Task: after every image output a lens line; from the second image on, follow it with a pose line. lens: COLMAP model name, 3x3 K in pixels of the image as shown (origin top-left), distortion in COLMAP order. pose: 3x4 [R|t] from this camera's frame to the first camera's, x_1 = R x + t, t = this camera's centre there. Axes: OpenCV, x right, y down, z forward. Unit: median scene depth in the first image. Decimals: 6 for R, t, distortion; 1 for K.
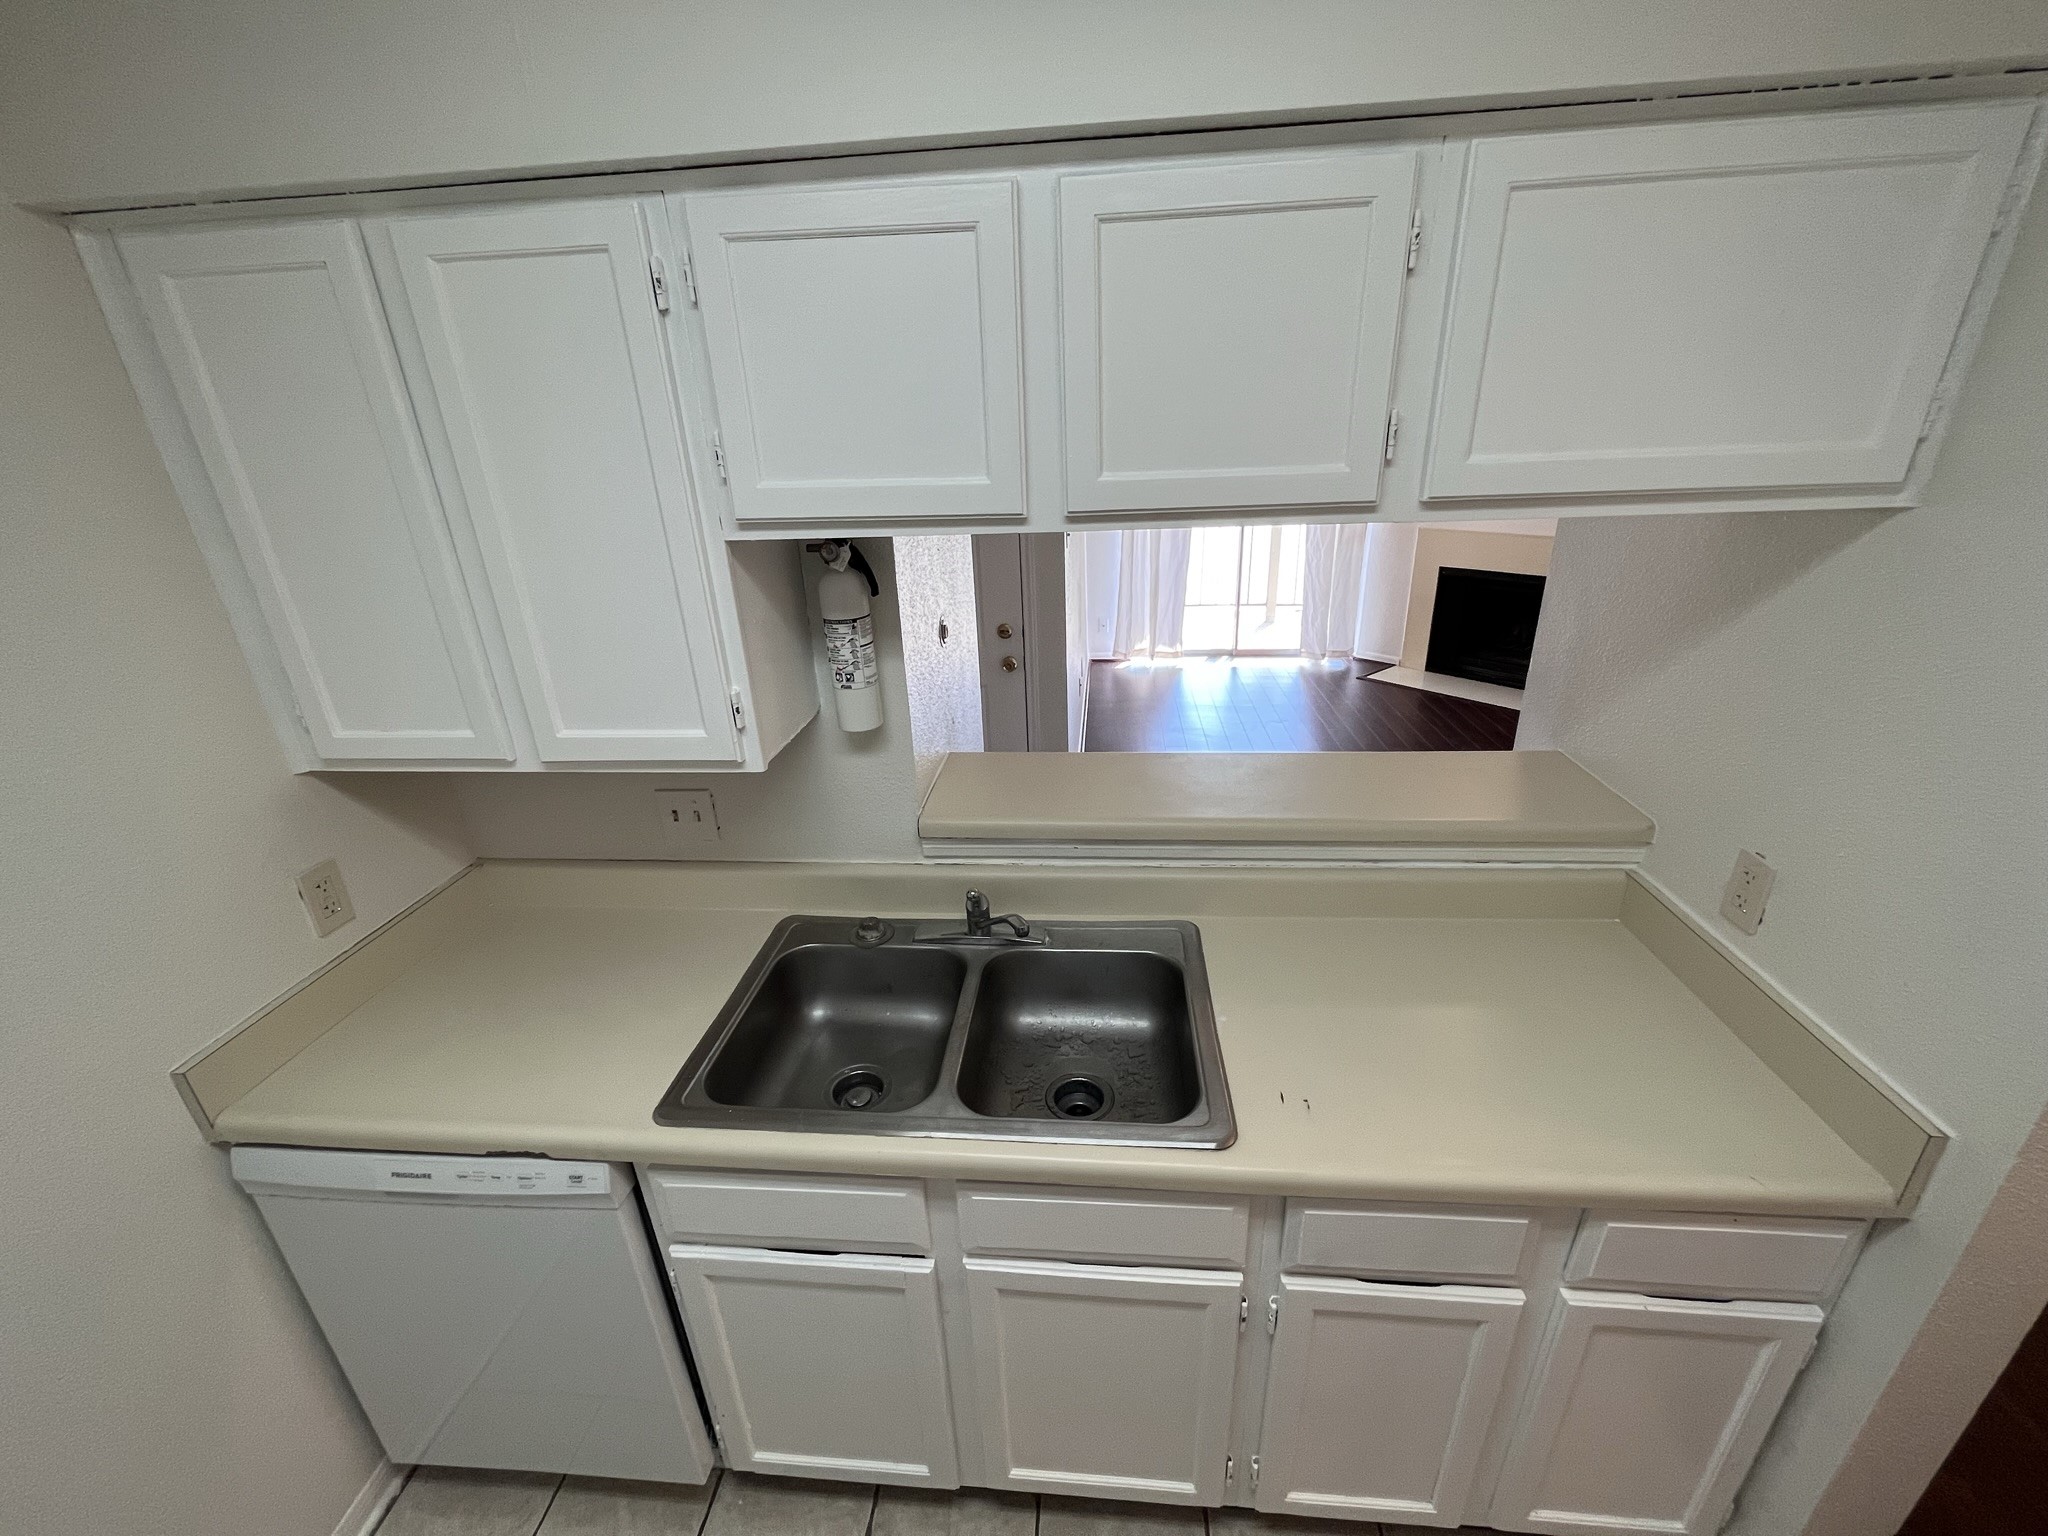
lens RADIAL K [[827.0, 0, 1027.4], [0, 827.0, 766.7], [0, 0, 1]] dist [-0.001881, -0.000492]
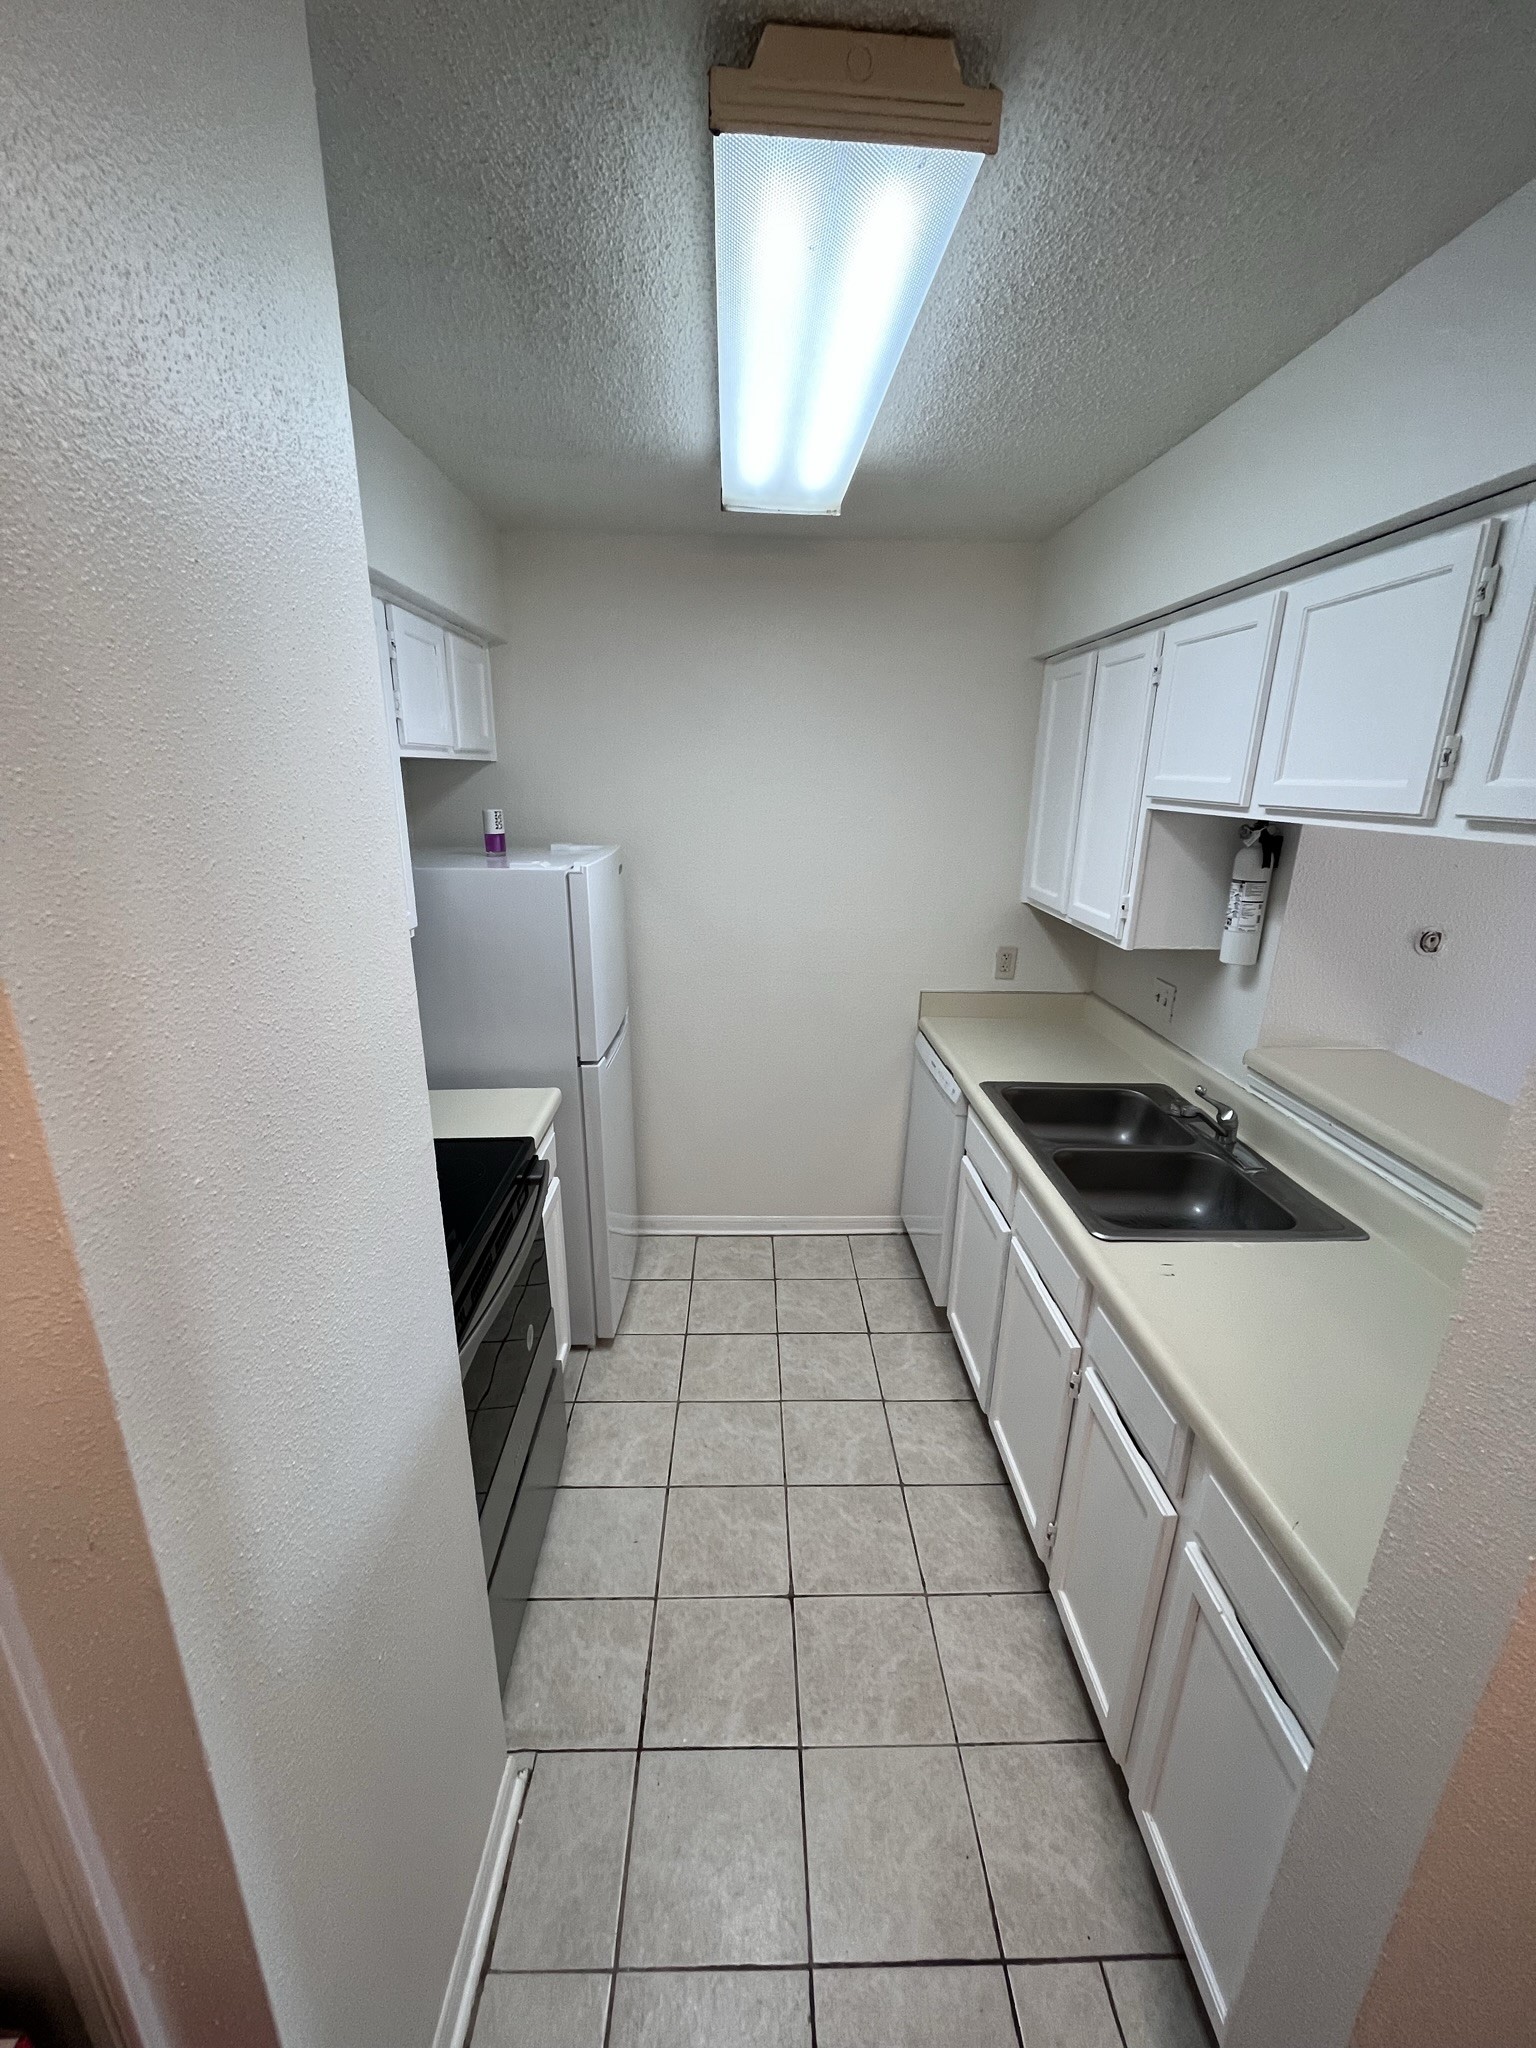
lens RADIAL K [[827.0, 0, 767.9], [0, 827.0, 1029.1], [0, 0, 1]] dist [-0.001881, -0.000492]
pose [[0.118371, 0.334505, -0.934930, 0.996435], [-0.403652, 0.876454, 0.262477, 0.000128], [0.907223, 0.346317, 0.238770, 0.013018]]
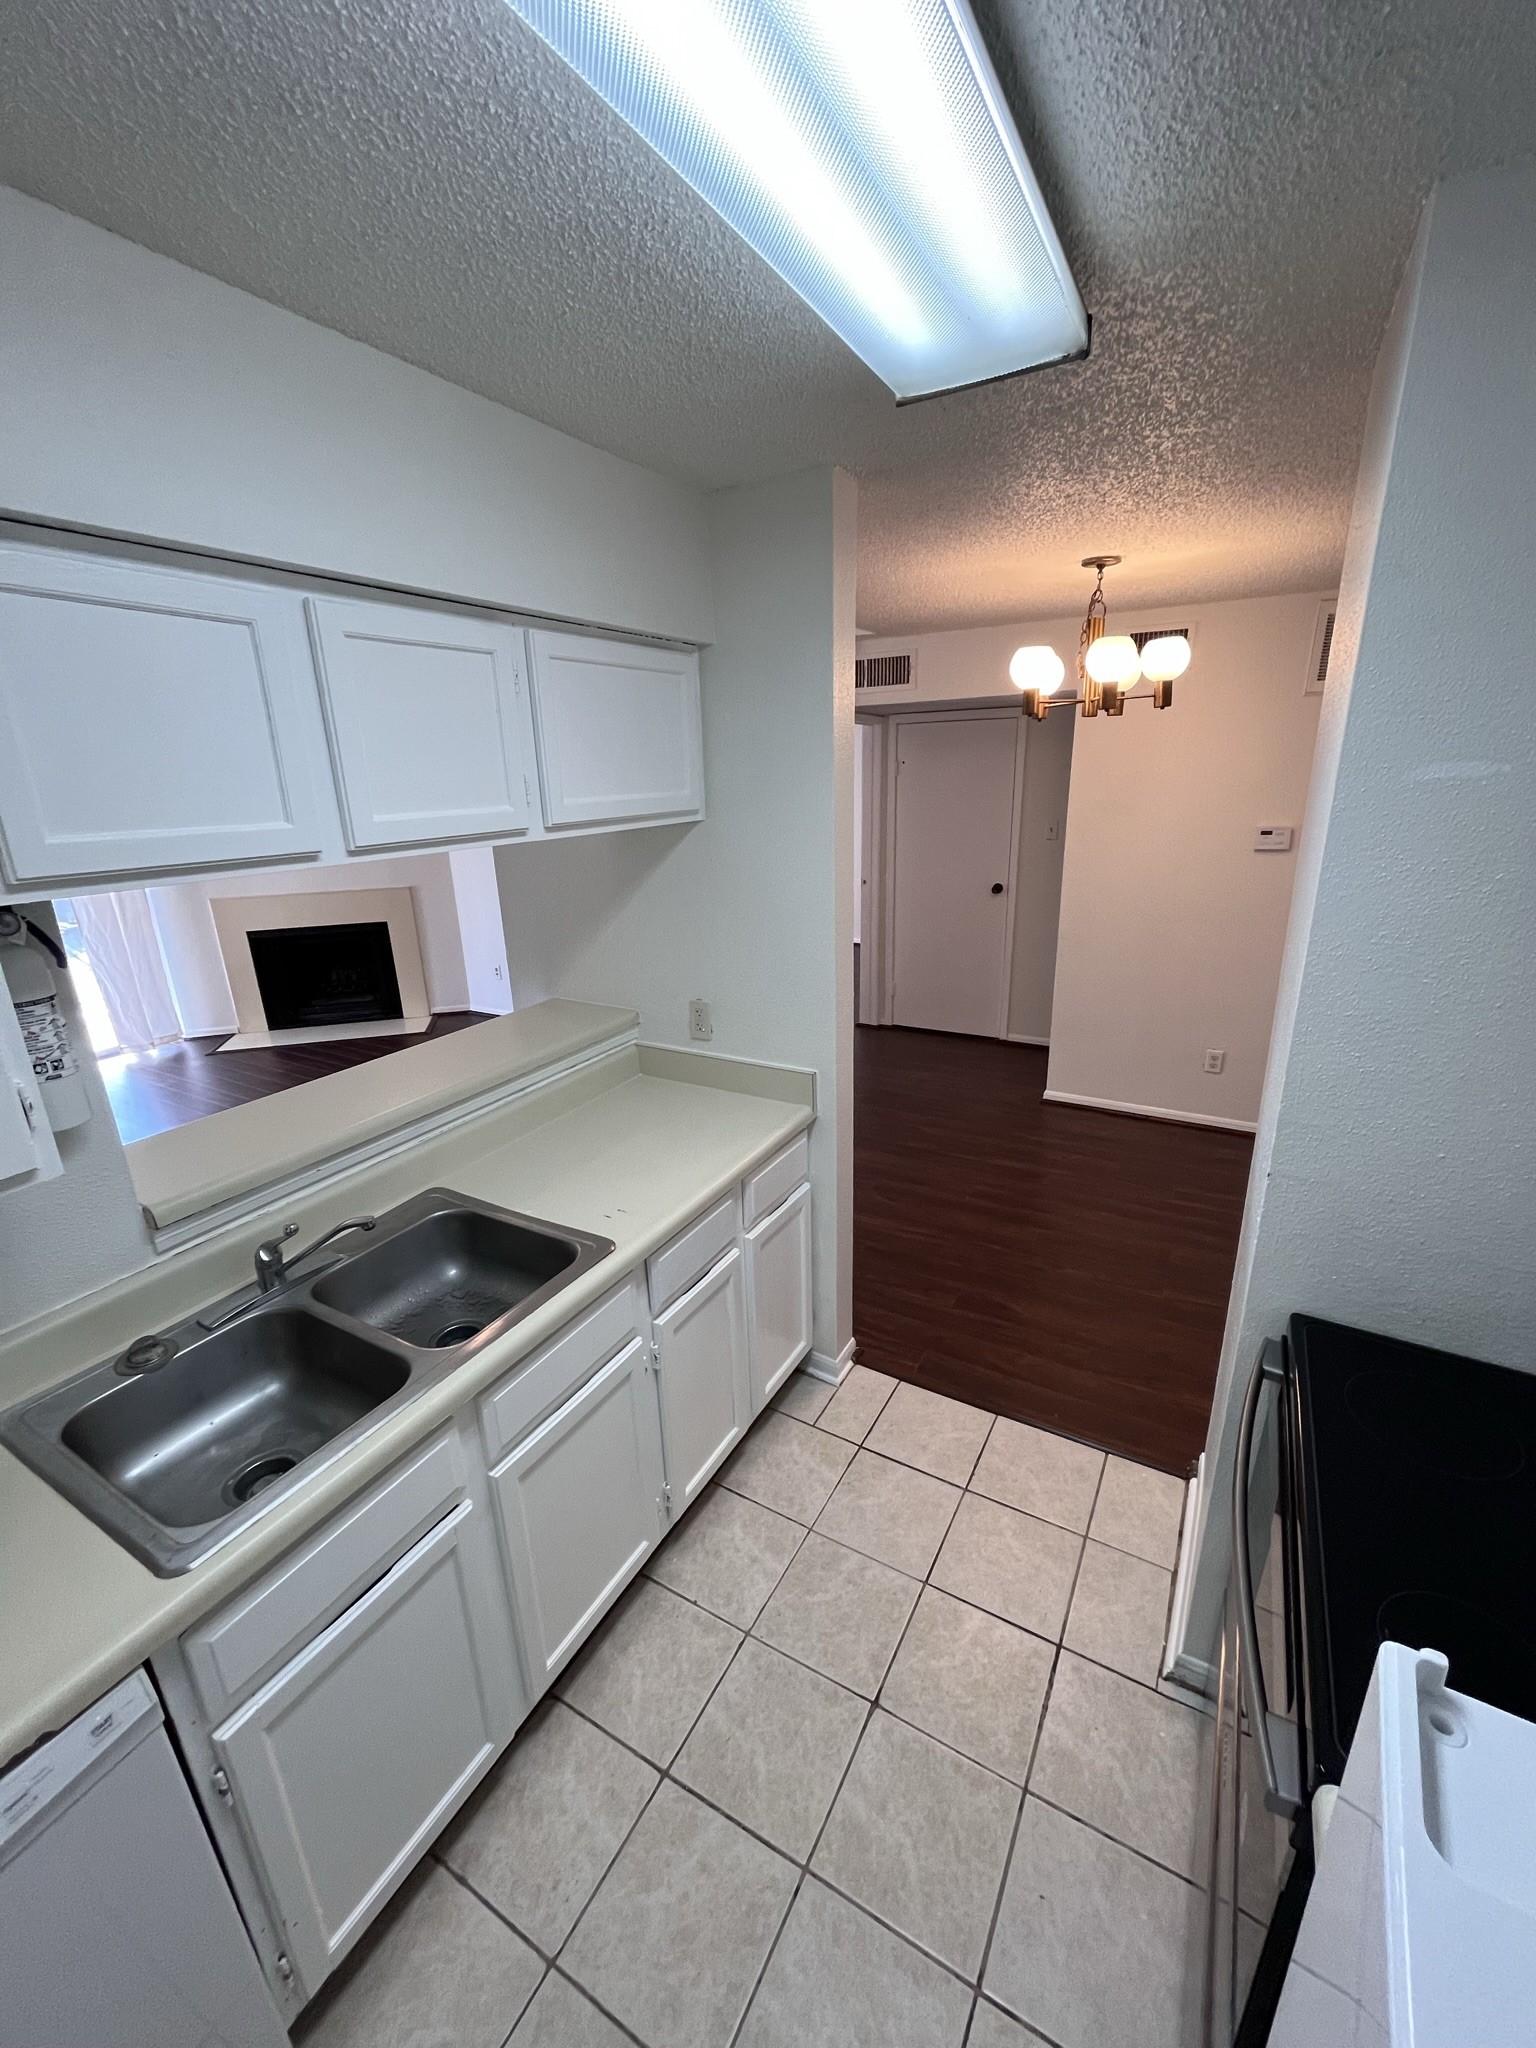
lens RADIAL K [[827.0, 0, 767.9], [0, 827.0, 1029.1], [0, 0, 1]] dist [-0.001881, -0.000492]
pose [[0.420511, -0.248966, 0.872460, -0.606757], [0.359154, 0.928741, 0.091919, 0.041519], [-0.833174, 0.274695, 0.479963, -0.035375]]
